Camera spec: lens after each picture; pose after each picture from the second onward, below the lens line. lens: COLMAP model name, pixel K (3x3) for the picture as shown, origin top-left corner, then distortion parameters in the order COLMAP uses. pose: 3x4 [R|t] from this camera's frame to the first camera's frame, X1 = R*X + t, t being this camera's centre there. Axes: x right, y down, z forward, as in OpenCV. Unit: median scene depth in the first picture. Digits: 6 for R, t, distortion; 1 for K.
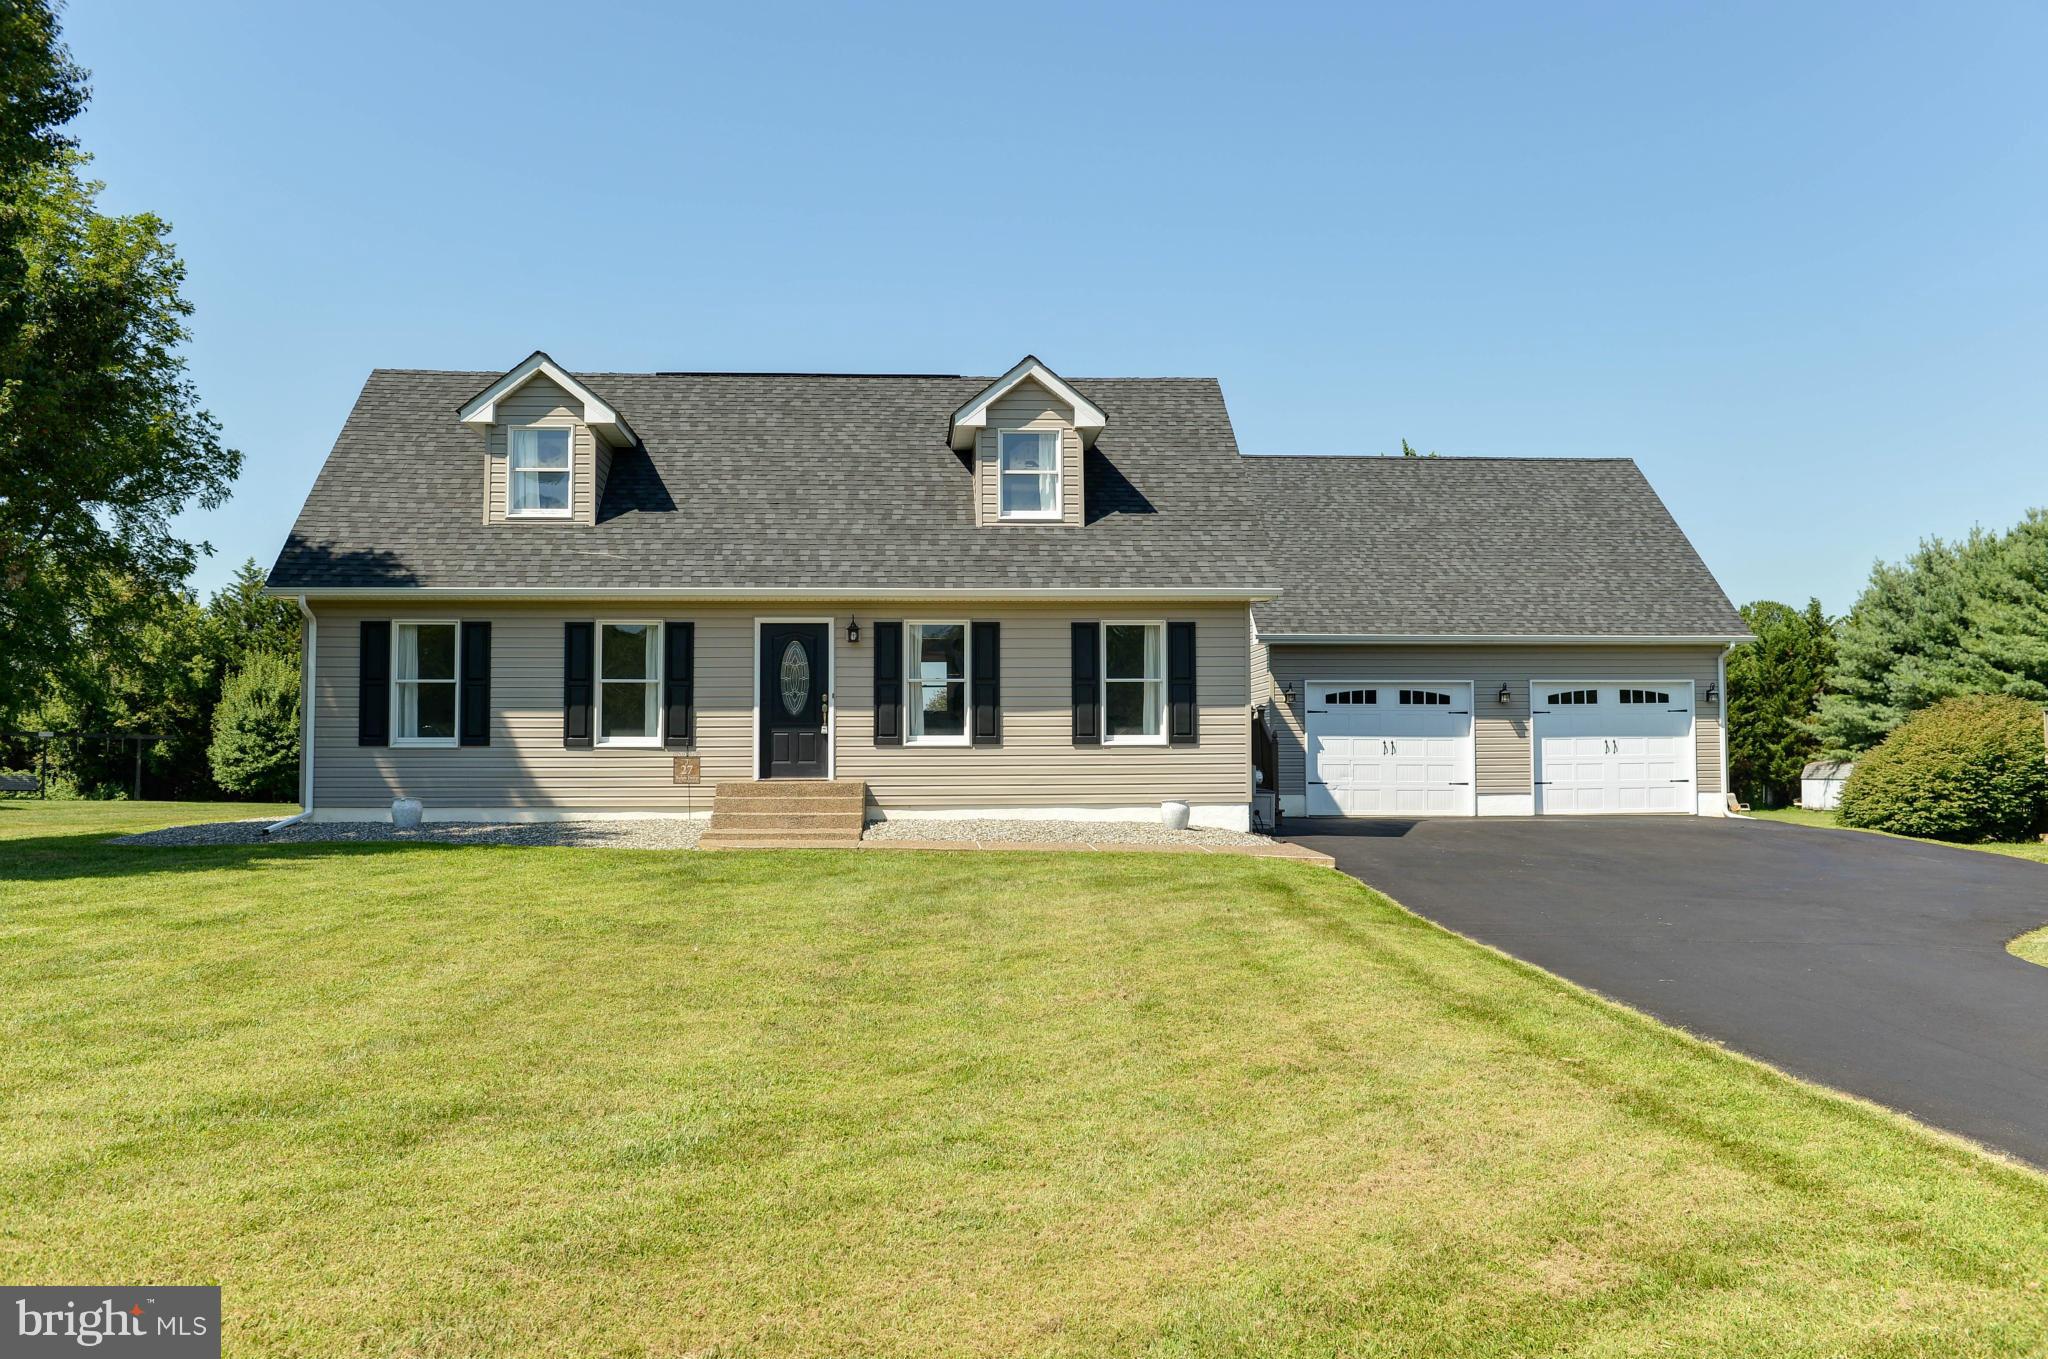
lens RADIAL K [[1575.9, 0, 1079.3], [0, 1575.9, 688.4], [0, 0, 1]] dist [-0.037000, 0.003901]
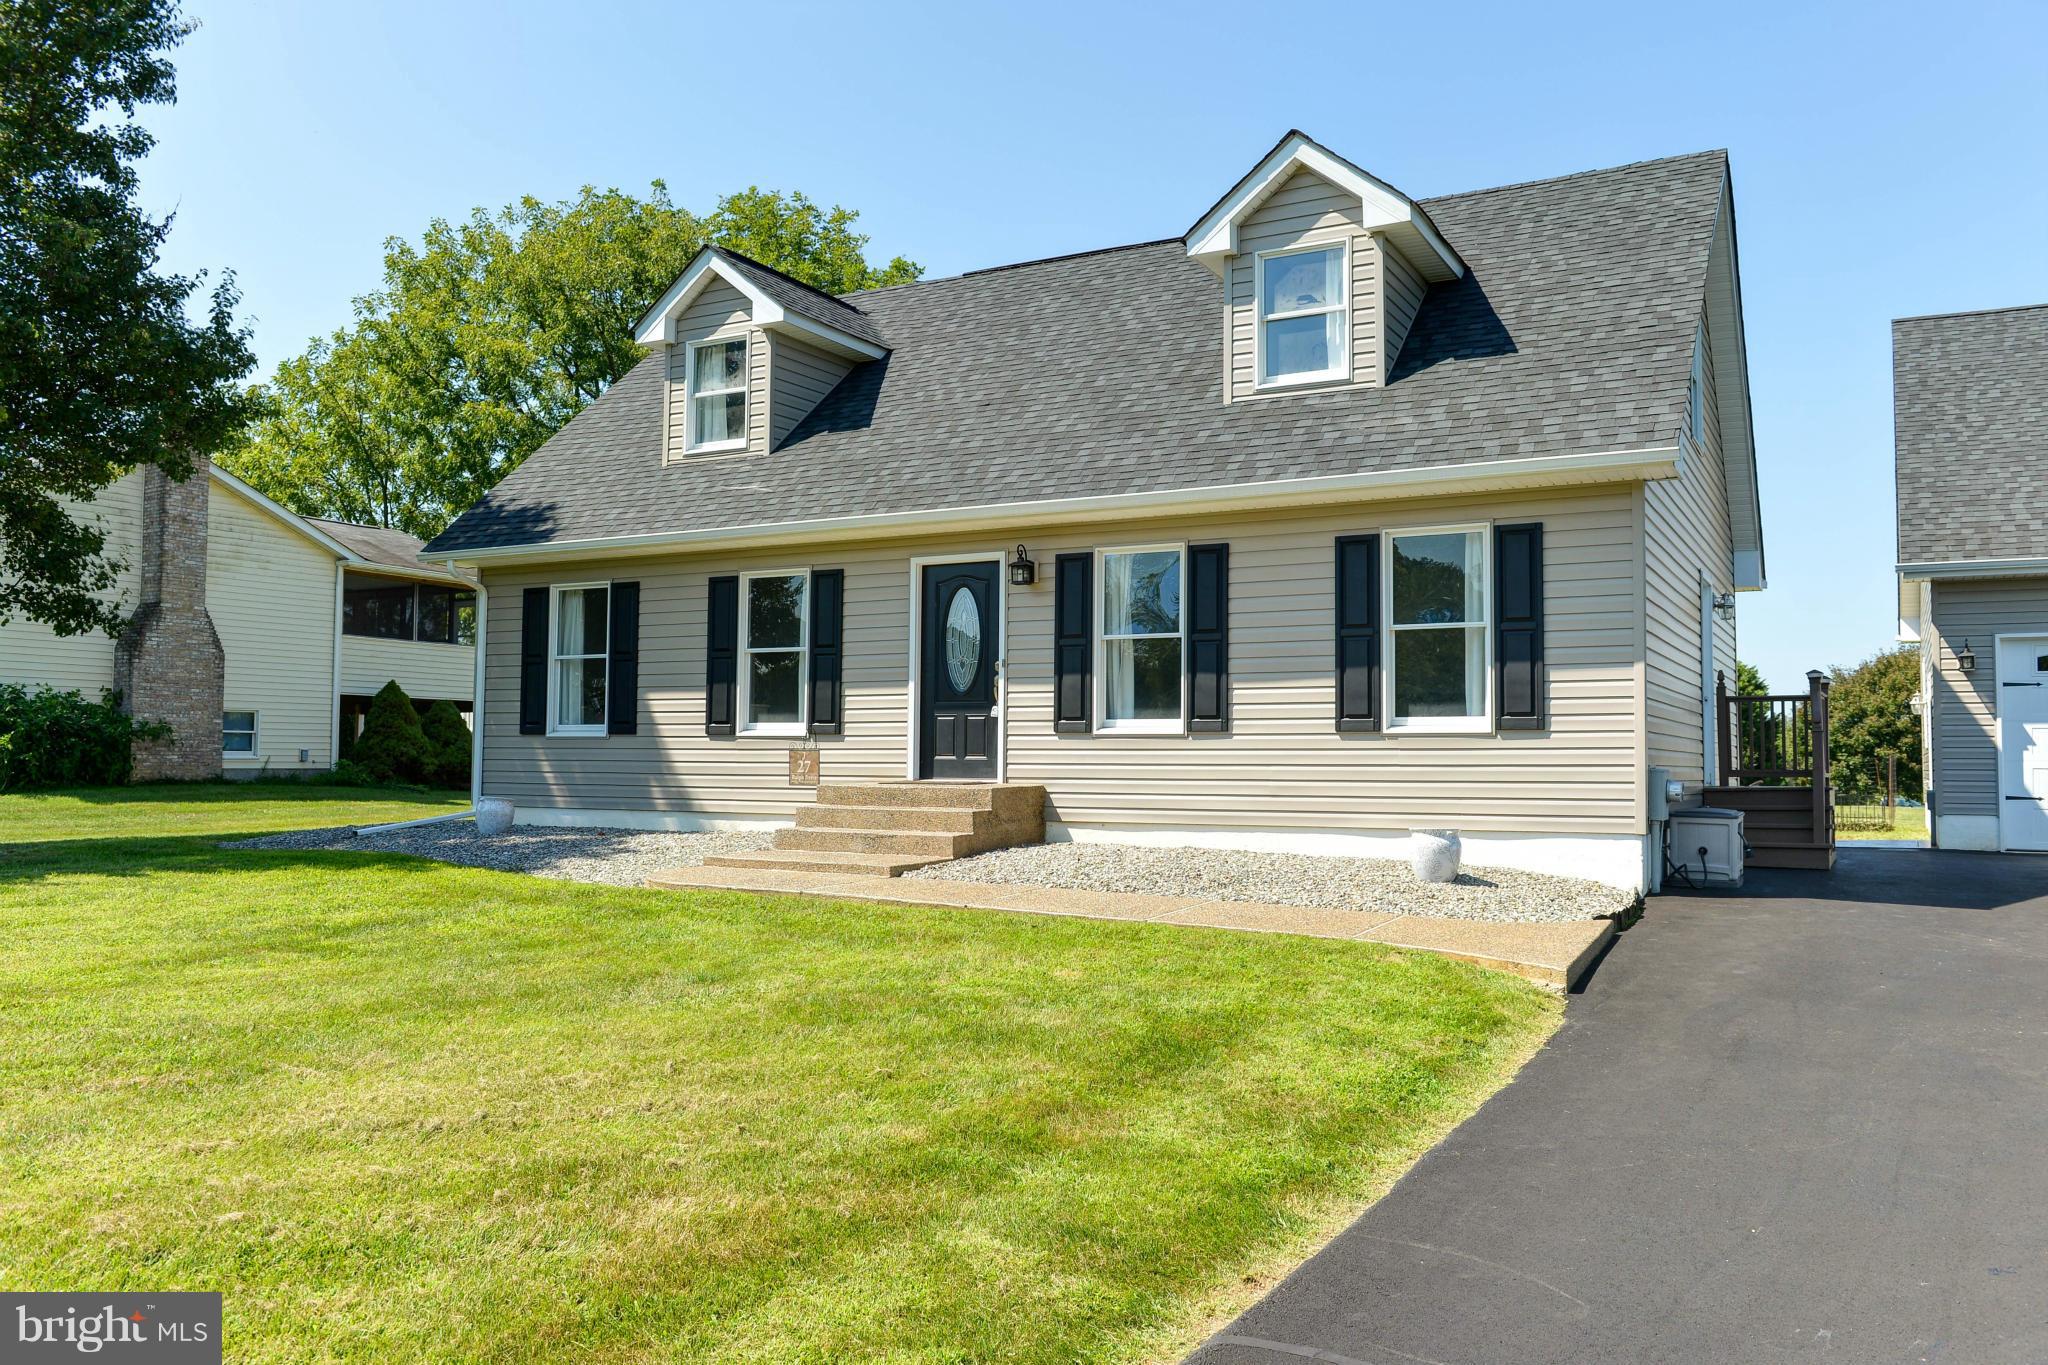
lens RADIAL K [[1575.9, 0, 1031.3], [0, 1575.9, 684.8], [0, 0, 1]] dist [-0.037000, 0.003901]
pose [[0.848351, -0.016777, -0.529168, 0.145363], [0.016461, 0.999850, -0.005310, 0.011849], [0.529177, -0.004206, 0.848501, 0.268318]]
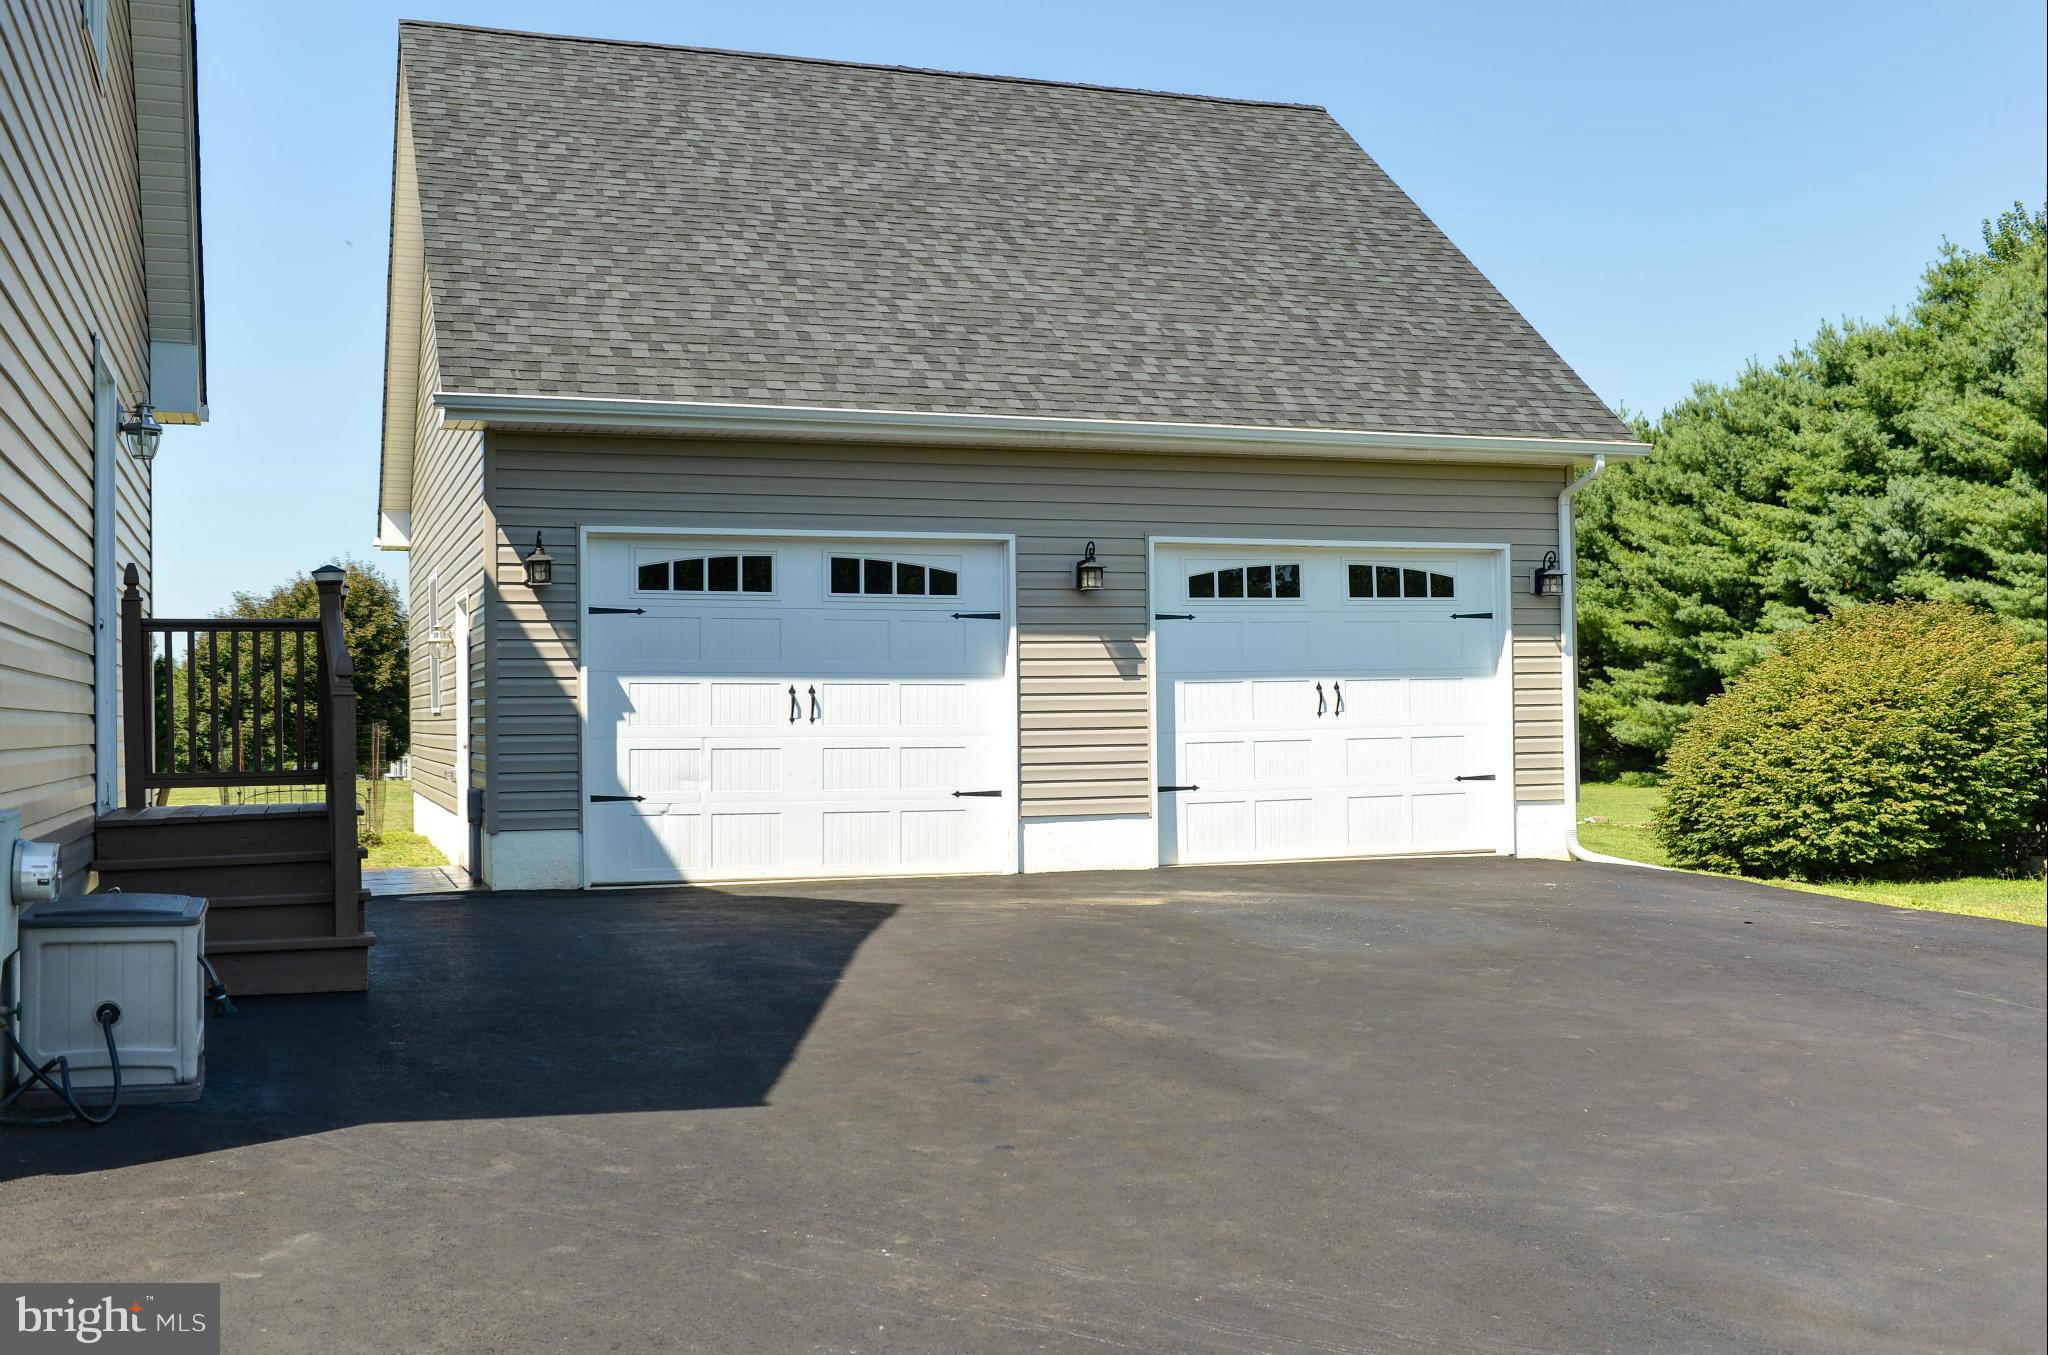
lens RADIAL K [[2177.7, 0, 1031.0], [0, 2177.7, 678.1], [0, 0, 1]] dist [-0.039757, 0.000000]
pose [[0.964179, -0.002062, 0.265243, 0.109595], [-0.005594, 0.999589, 0.028105, 0.015817], [-0.265192, -0.028582, 0.963772, 0.472211]]
